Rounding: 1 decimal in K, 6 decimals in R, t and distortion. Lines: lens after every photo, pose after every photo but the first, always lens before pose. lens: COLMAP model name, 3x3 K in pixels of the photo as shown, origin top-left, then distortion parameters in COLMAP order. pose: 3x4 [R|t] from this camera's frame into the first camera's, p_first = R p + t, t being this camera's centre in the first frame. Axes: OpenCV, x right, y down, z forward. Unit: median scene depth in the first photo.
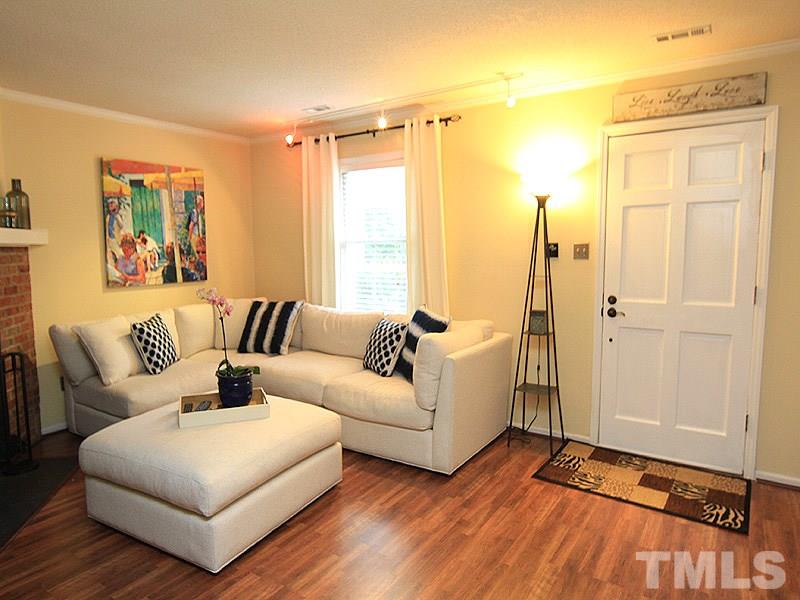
lens RADIAL K [[528.4, 0, 396.7], [0, 528.4, 299.9], [0, 0, 1]] dist [-0.009574, -0.002347]
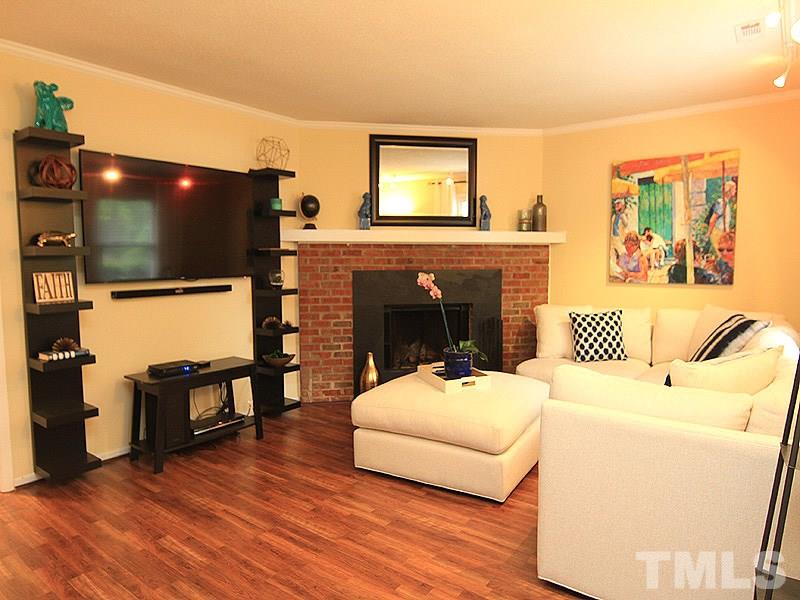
lens RADIAL K [[528.4, 0, 397.6], [0, 528.4, 297.2], [0, 0, 1]] dist [-0.009574, -0.002347]
pose [[-0.085582, 0.079259, -0.993174, 0.545290], [-0.102650, 0.990825, 0.087917, -0.040473], [0.991029, 0.109474, -0.076661, 0.616339]]
